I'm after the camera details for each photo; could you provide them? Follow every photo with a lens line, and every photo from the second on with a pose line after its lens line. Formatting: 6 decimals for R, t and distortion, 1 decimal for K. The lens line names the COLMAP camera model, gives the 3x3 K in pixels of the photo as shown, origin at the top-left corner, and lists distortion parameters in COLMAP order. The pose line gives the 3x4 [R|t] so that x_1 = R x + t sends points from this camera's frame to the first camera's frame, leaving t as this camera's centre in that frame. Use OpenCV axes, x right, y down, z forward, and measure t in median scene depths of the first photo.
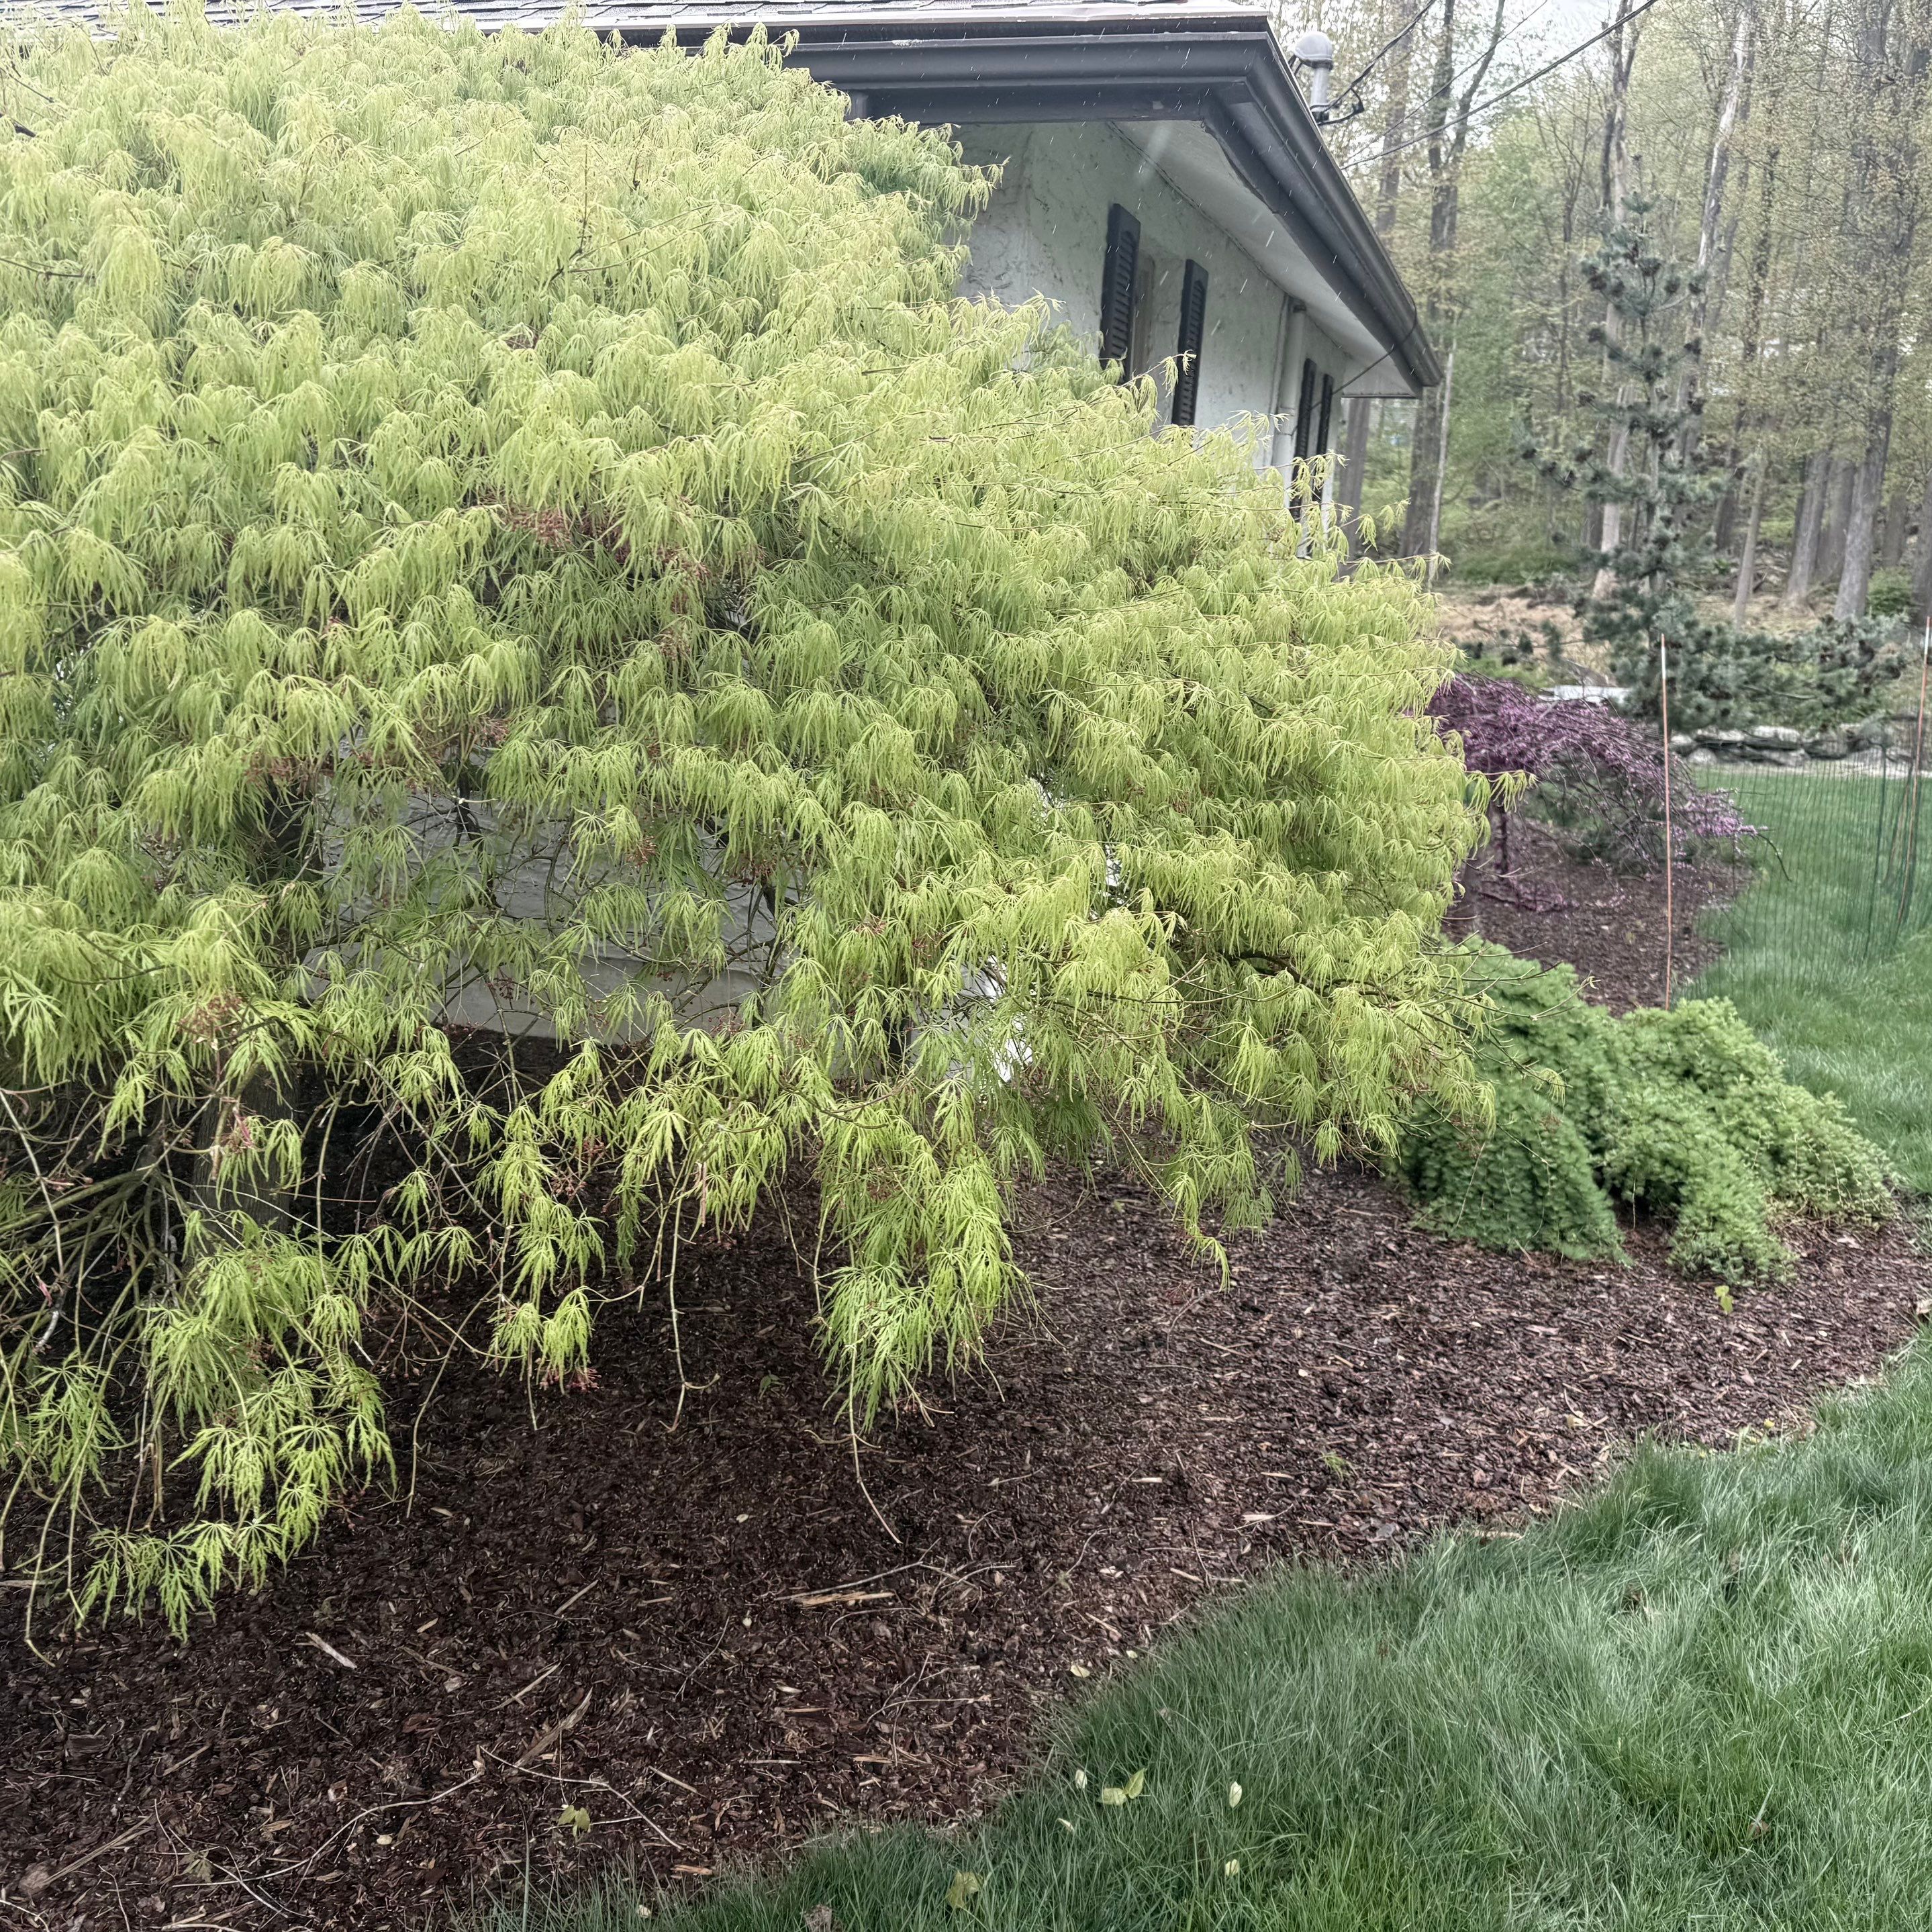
lens RADIAL K [[1702.0, 0, 966.0], [0, 1702.0, 966.0], [0, 0, 1]] dist [0.014861, -0.013241]
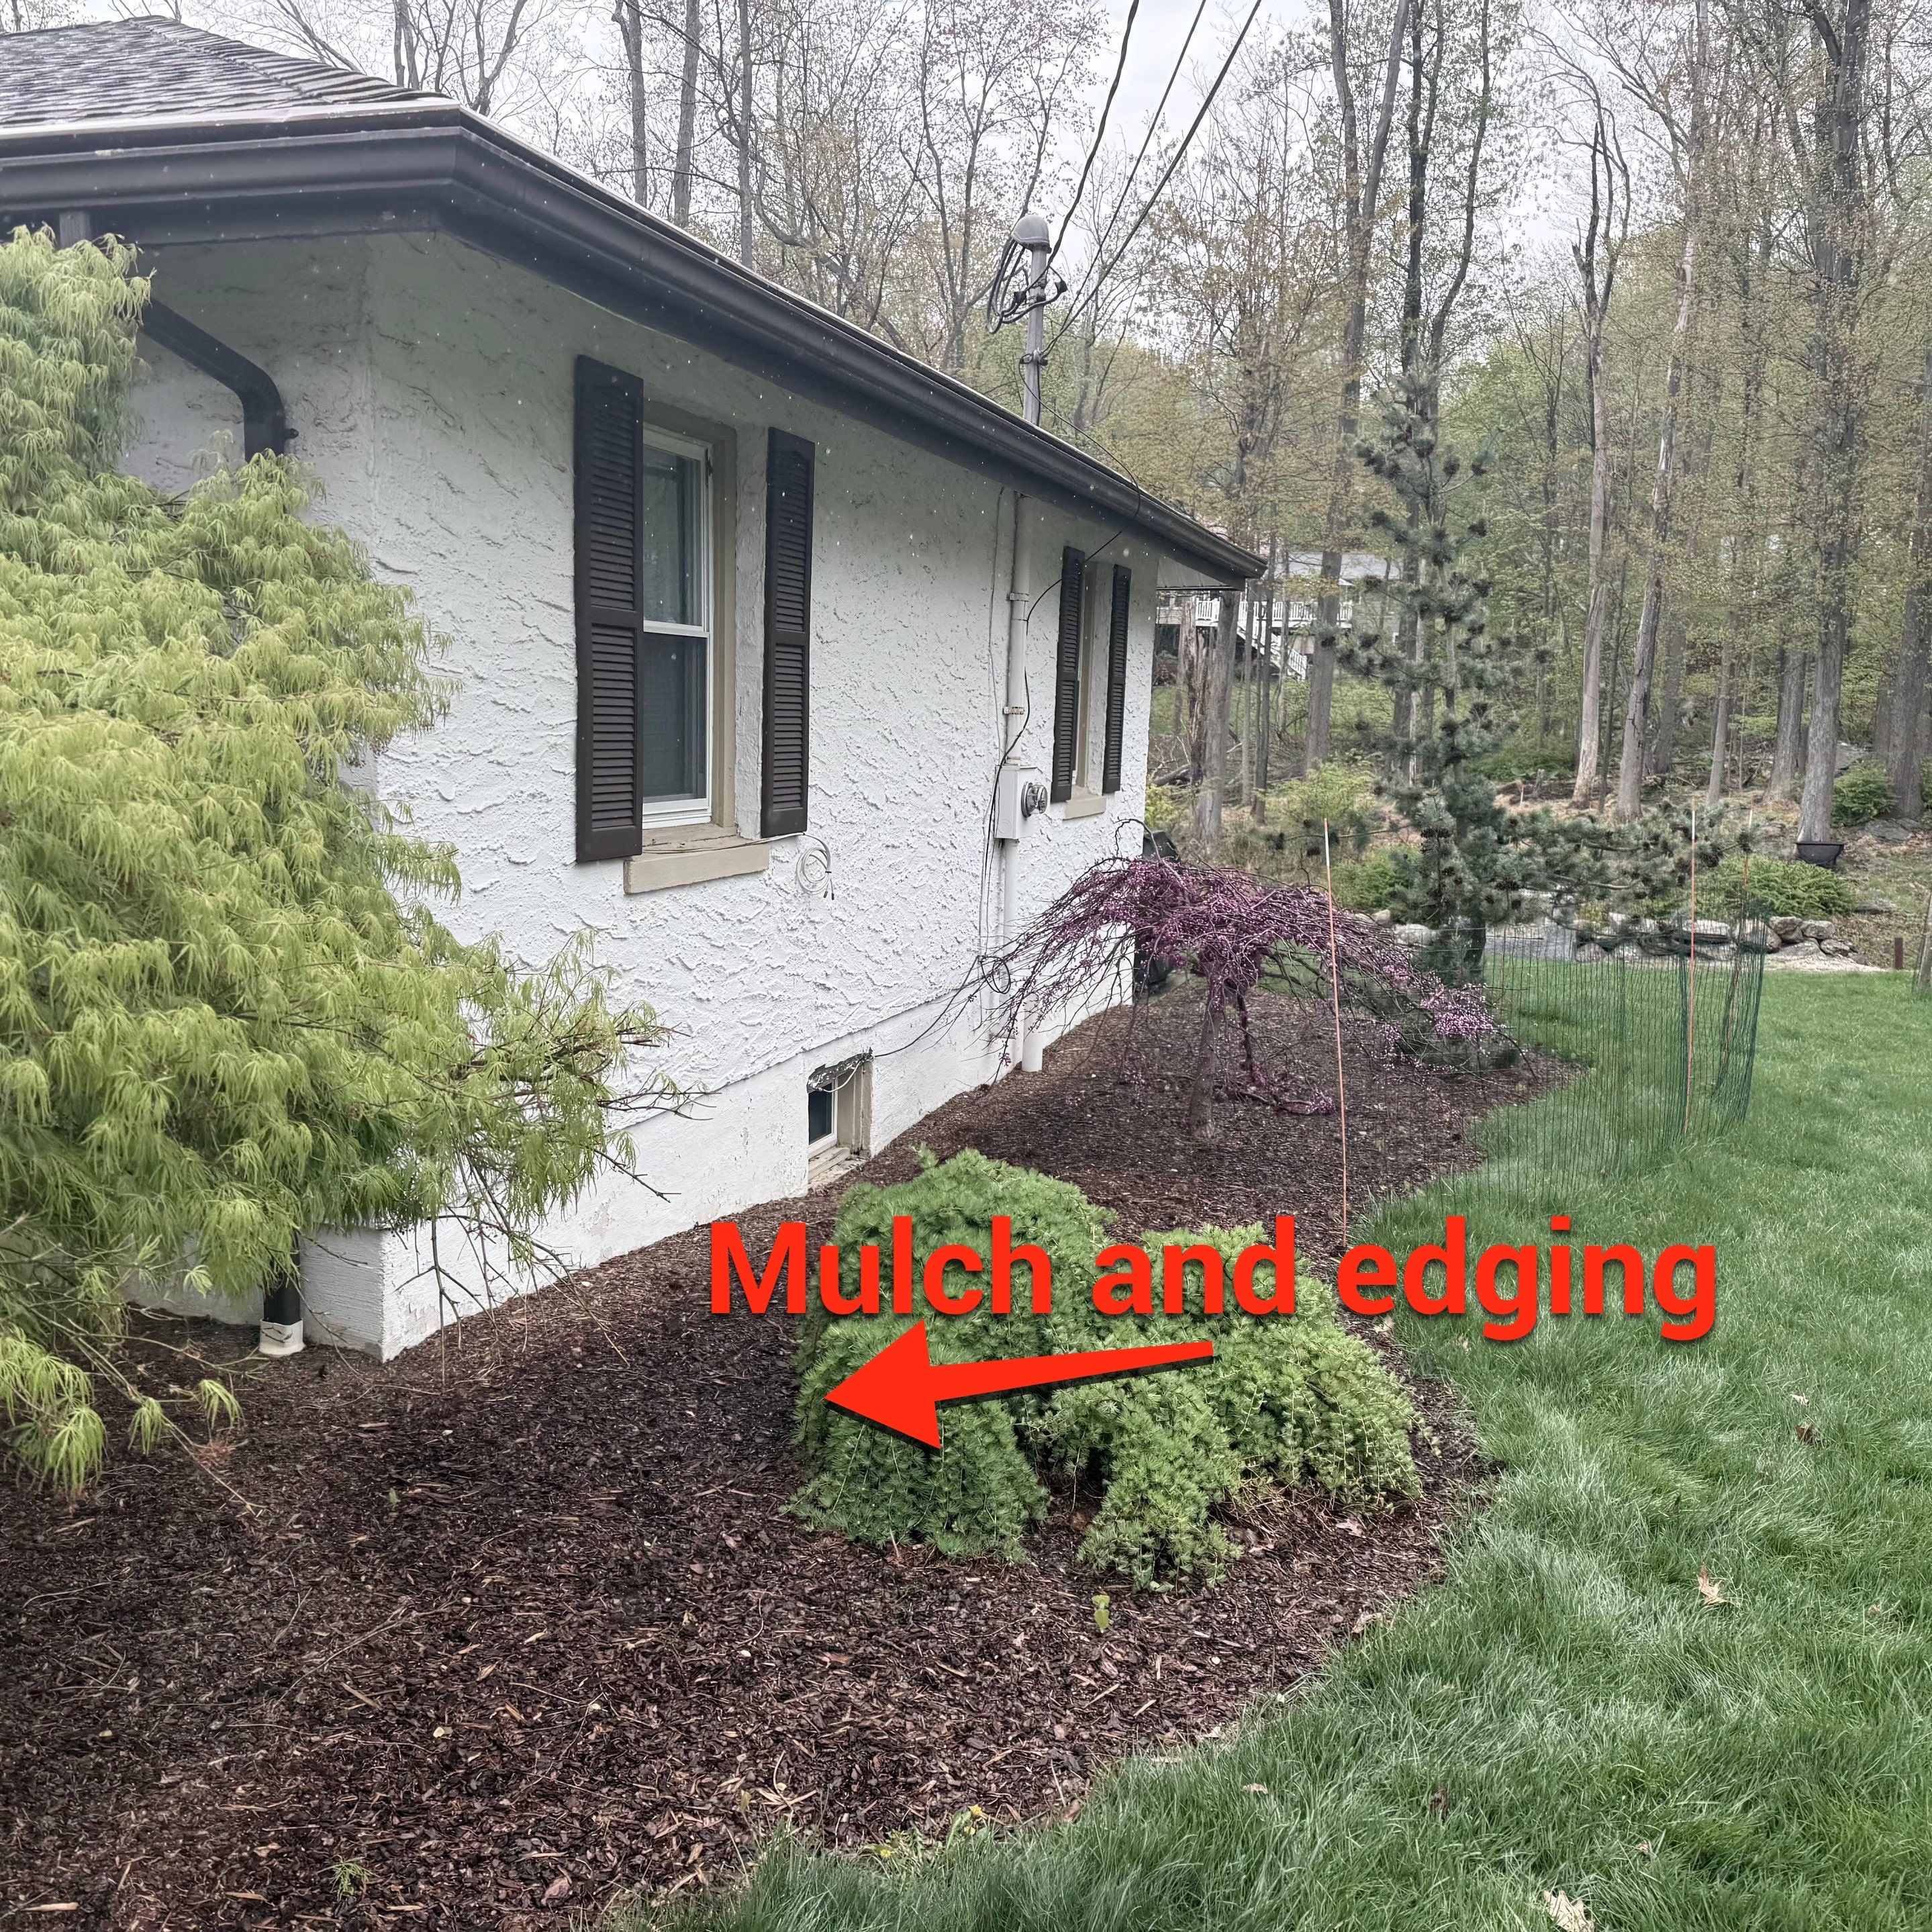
lens RADIAL K [[1680.4, 0, 966.0], [0, 1680.4, 966.0], [0, 0, 1]] dist [0.135856, -0.168864]
pose [[0.999643, -0.003867, -0.026437, 0.161774], [0.000794, 0.993334, -0.115266, -0.006382], [0.026706, 0.115204, 0.992983, 0.063505]]
